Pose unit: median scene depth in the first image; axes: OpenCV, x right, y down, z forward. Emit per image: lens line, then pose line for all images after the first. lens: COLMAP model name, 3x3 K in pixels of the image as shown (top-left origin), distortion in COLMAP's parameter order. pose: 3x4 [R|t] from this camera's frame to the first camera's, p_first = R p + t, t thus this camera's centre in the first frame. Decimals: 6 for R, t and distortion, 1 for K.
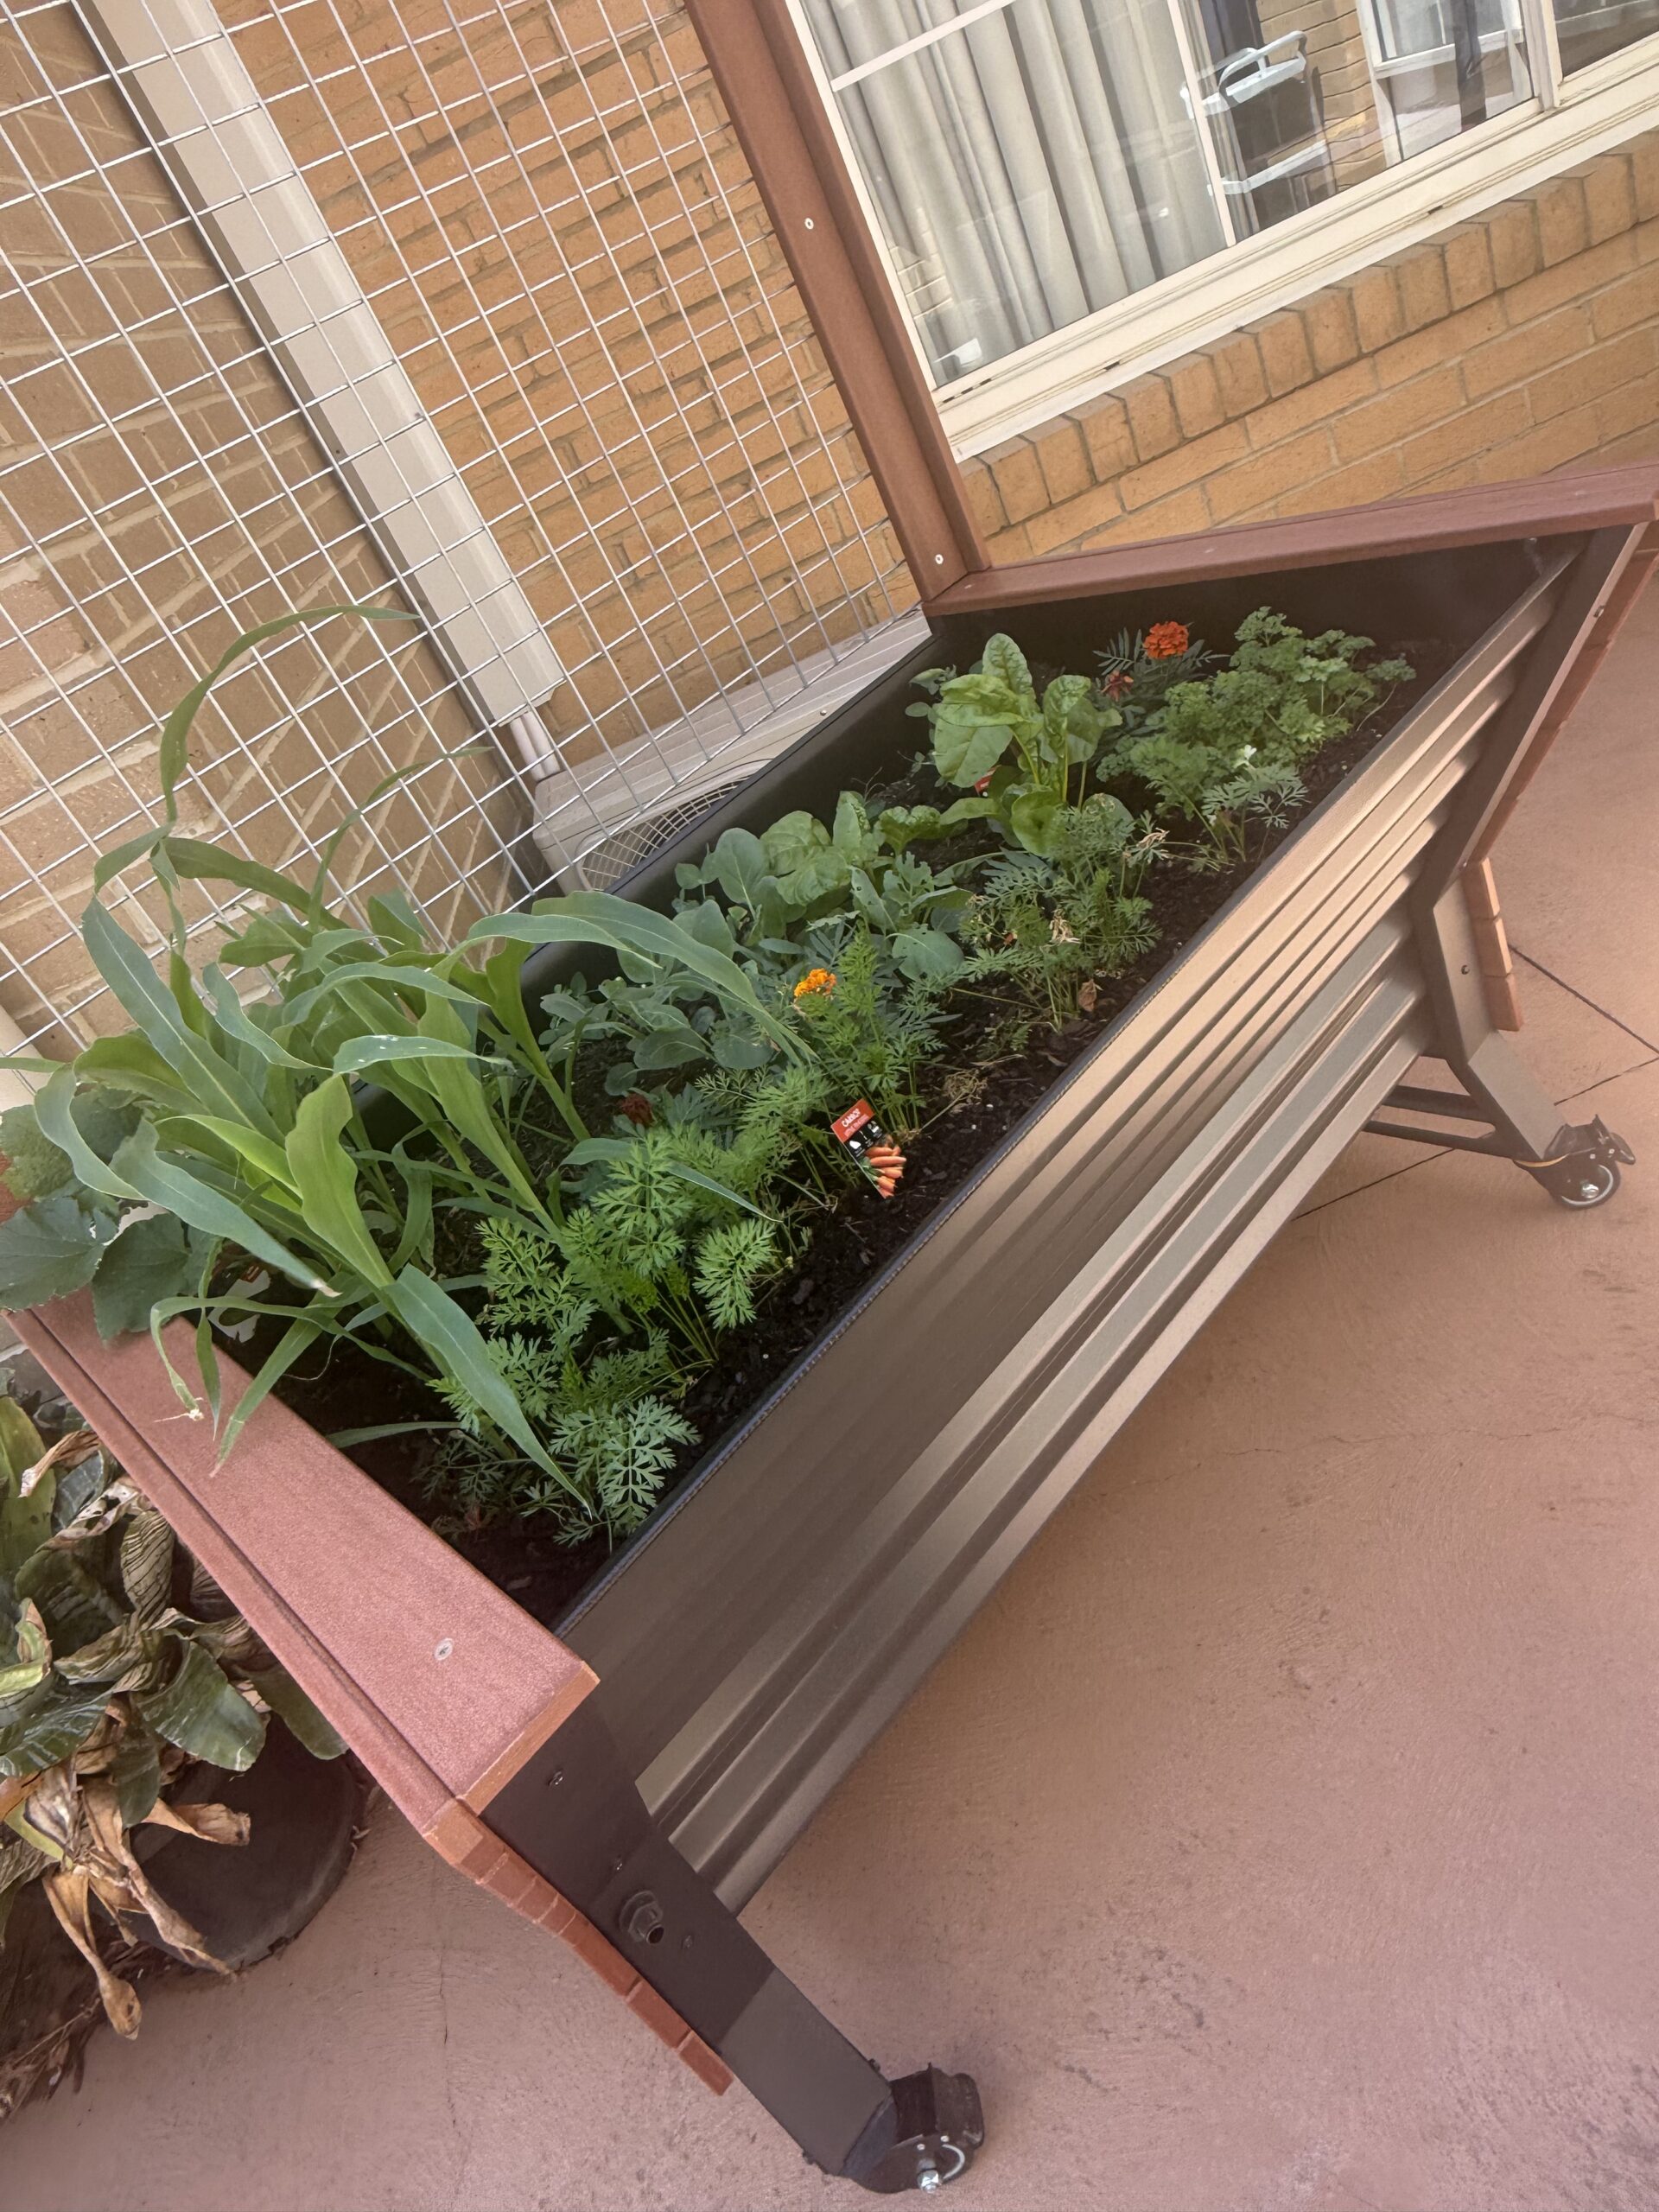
lens RADIAL K [[1454.5, 0, 803.8], [0, 1454.5, 1073.6], [0, 0, 1]] dist [-0.003164, -0.002211]
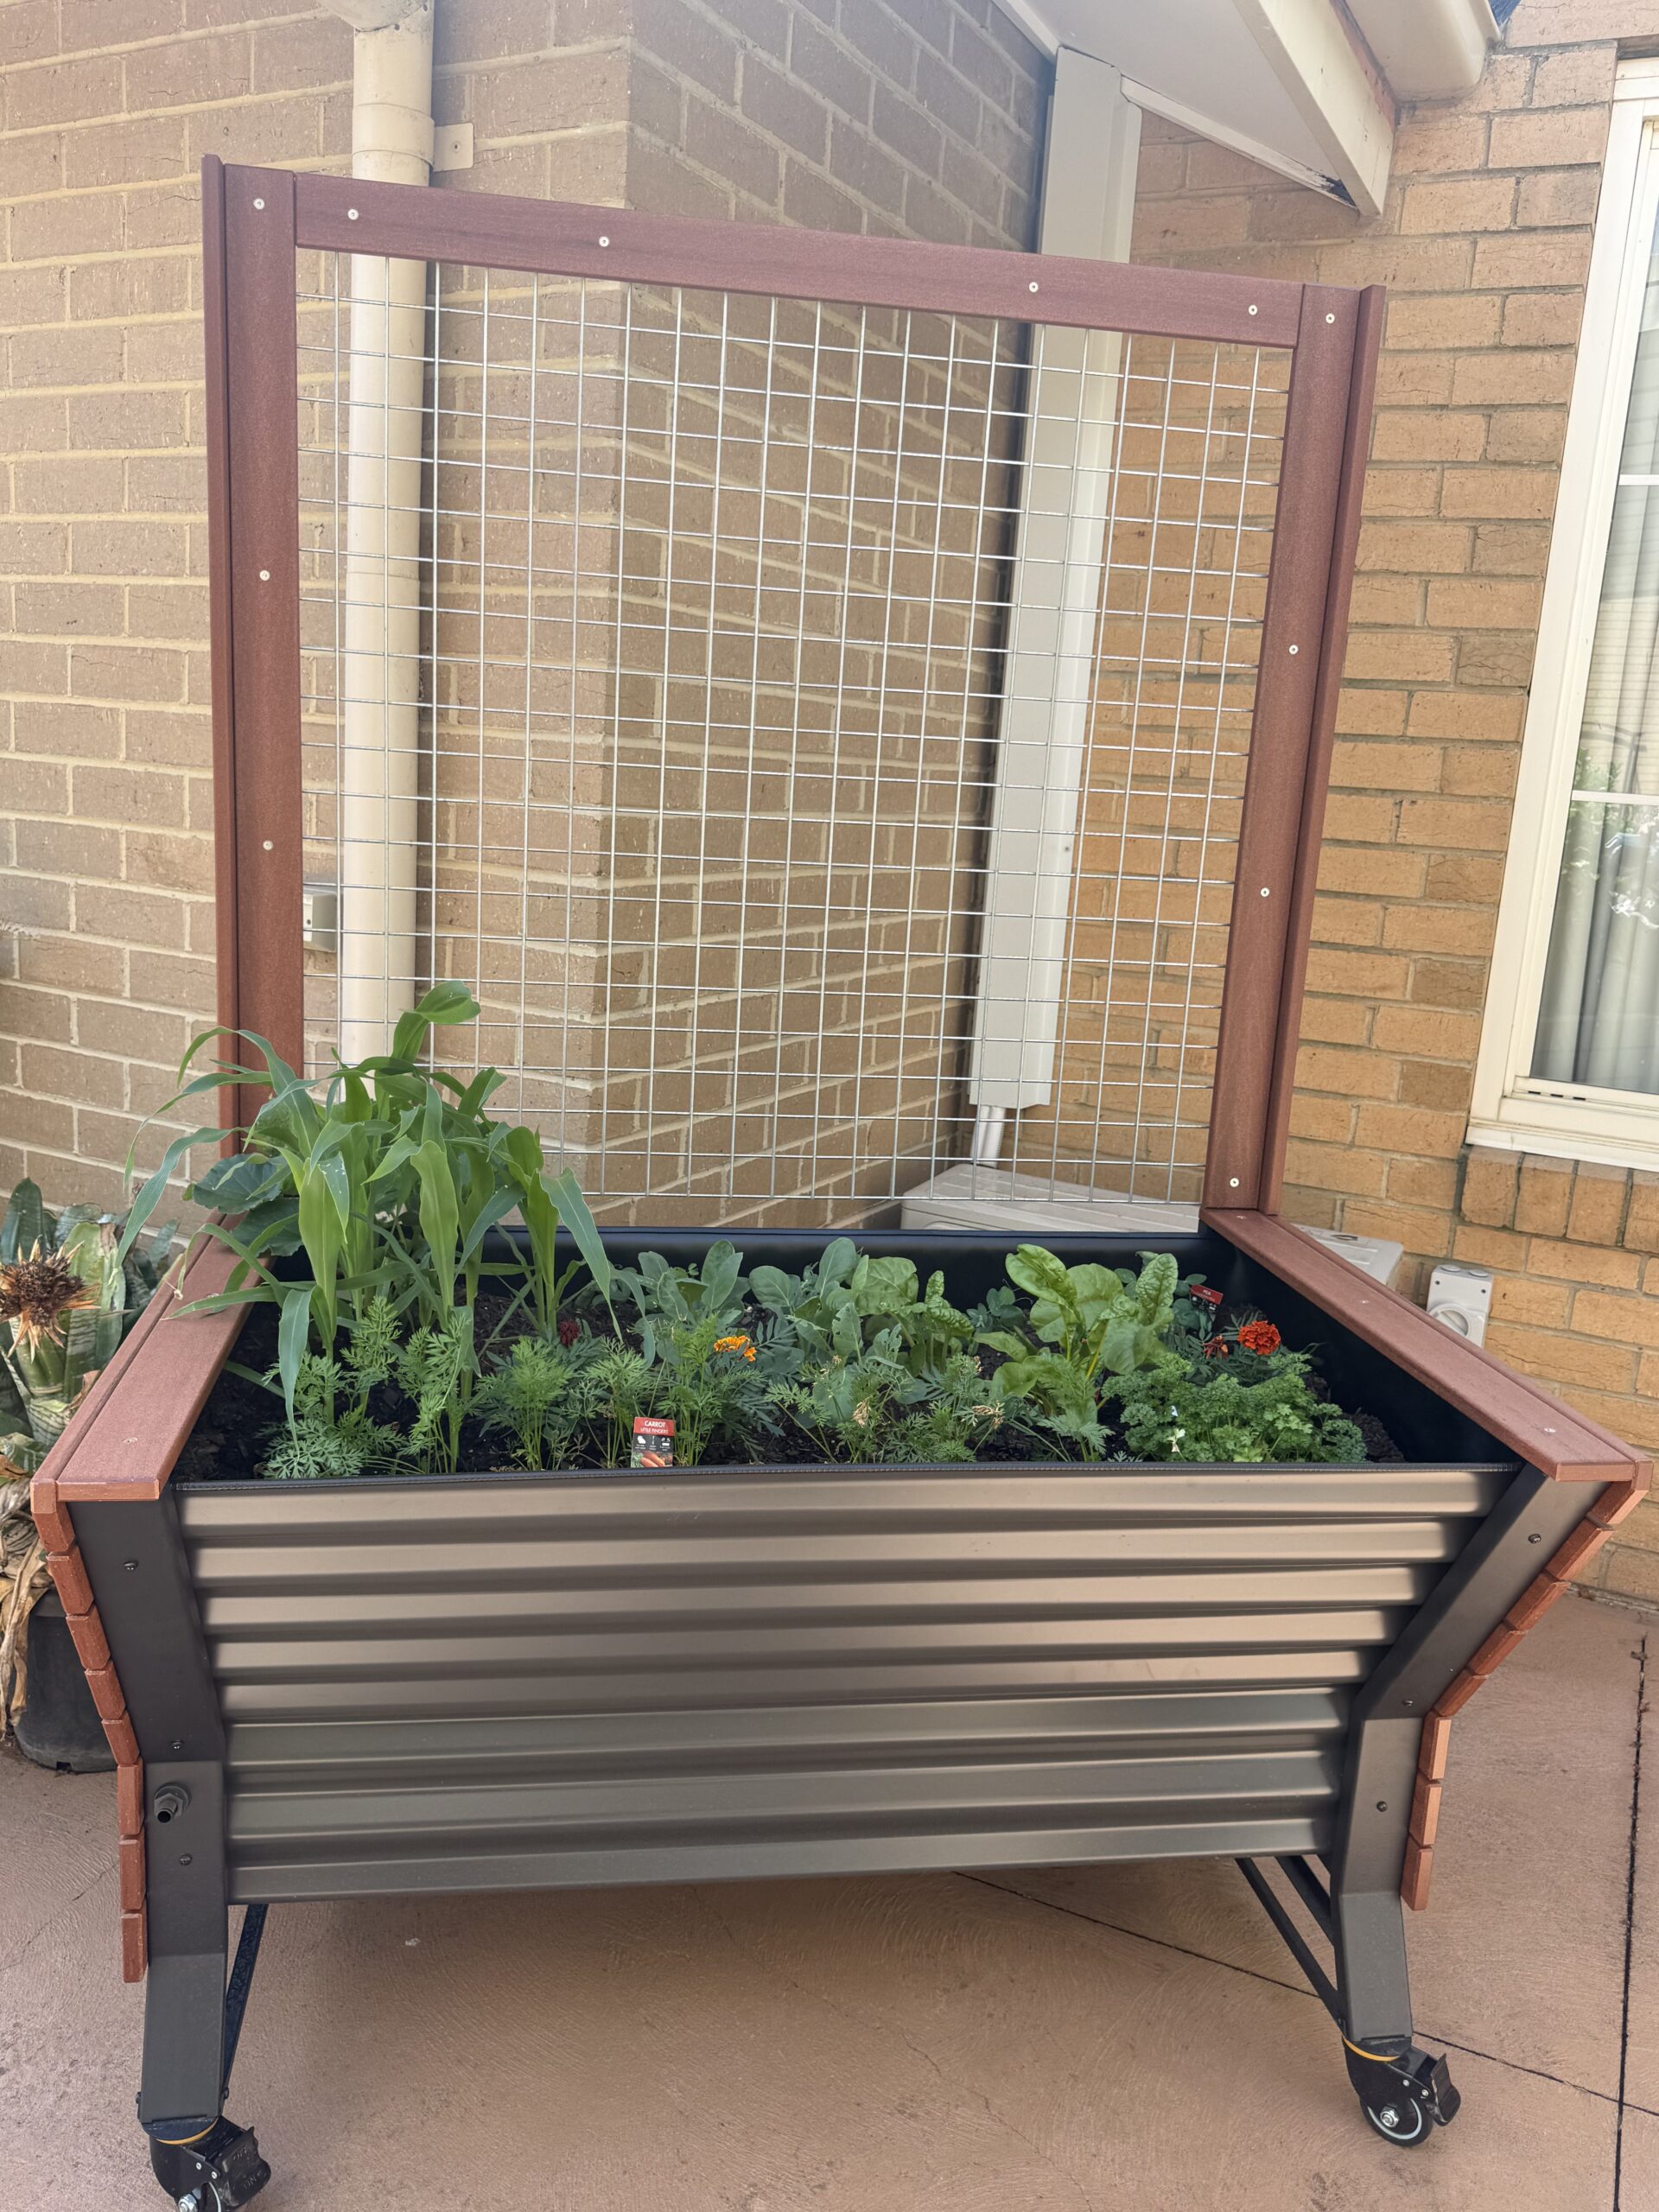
lens RADIAL K [[1742.8, 0, 821.8], [0, 1742.8, 1081.1], [0, 0, 1]] dist [0.022061, -0.032092]
pose [[0.724836, 0.535777, -0.433078, 0.437938], [-0.626402, 0.774219, -0.090585, -0.107701], [0.286764, 0.336940, 0.896793, -0.329702]]
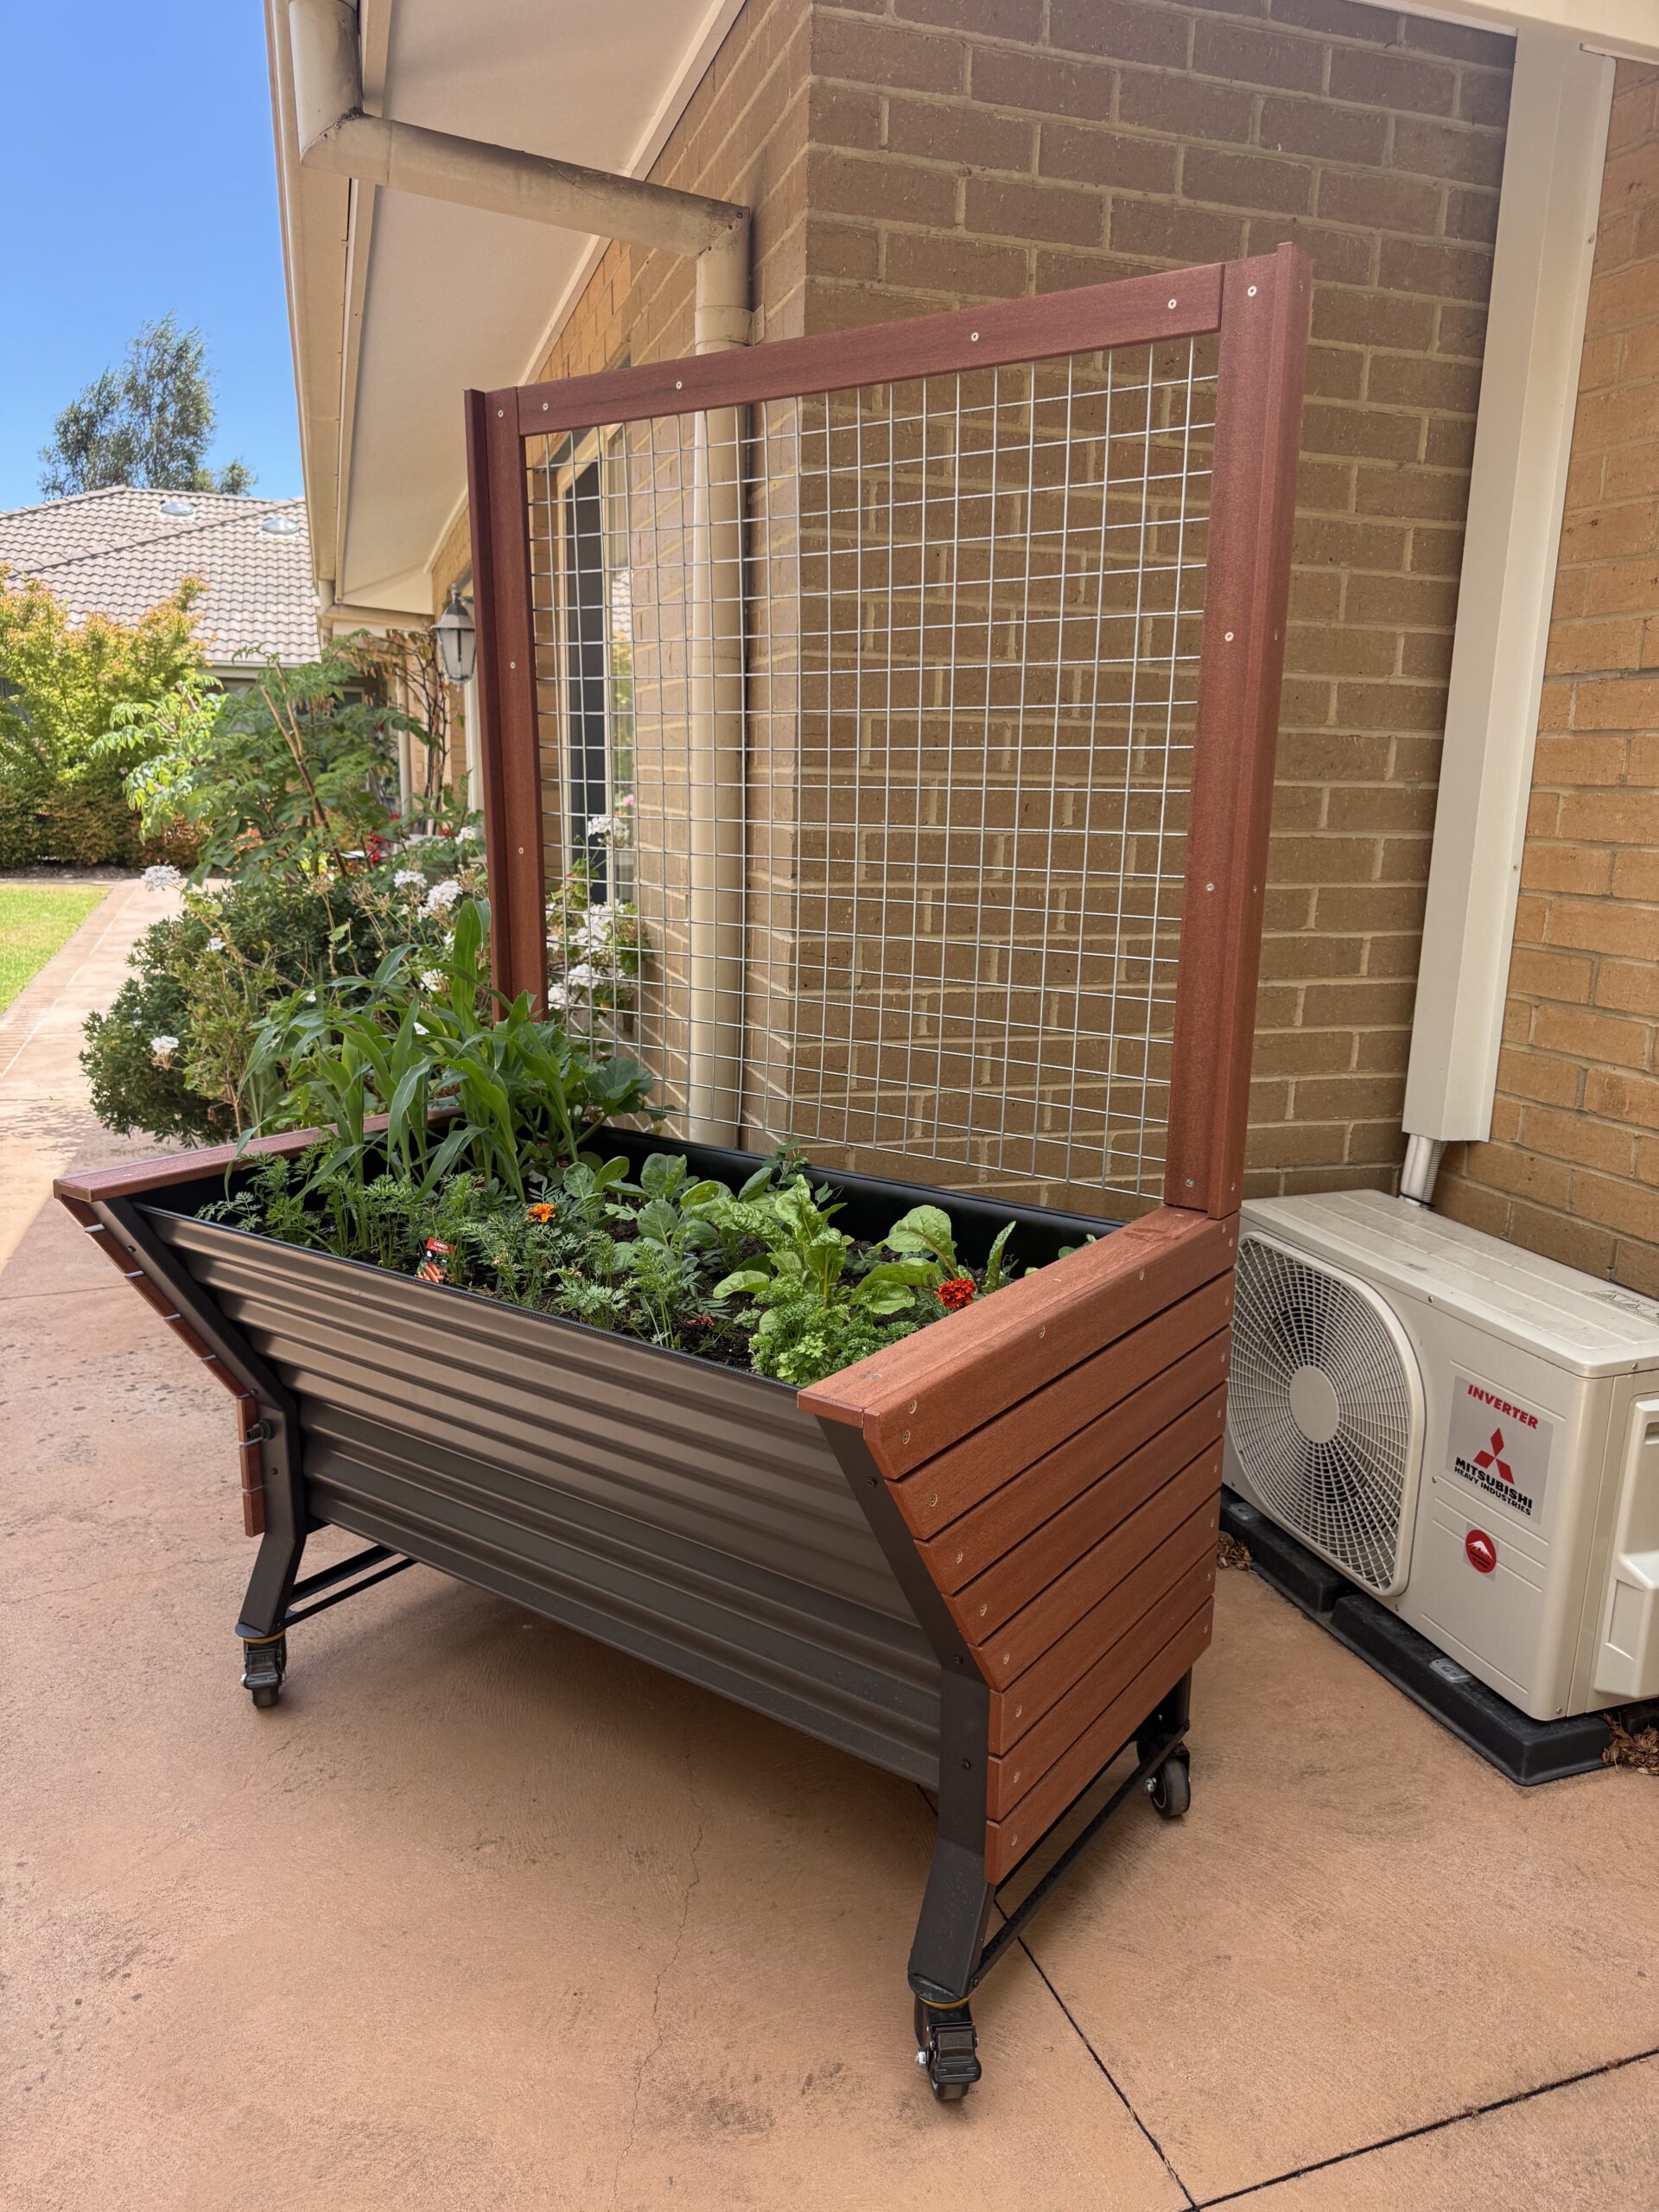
lens RADIAL K [[1570.0, 0, 829.5], [0, 1570.0, 1106.0], [0, 0, 1]] dist [-0.005778, 0.002639]
pose [[0.162009, 0.579819, -0.798475, 1.050817], [-0.594349, 0.703264, 0.390089, -0.763798], [0.787720, 0.411375, 0.458550, 0.252181]]
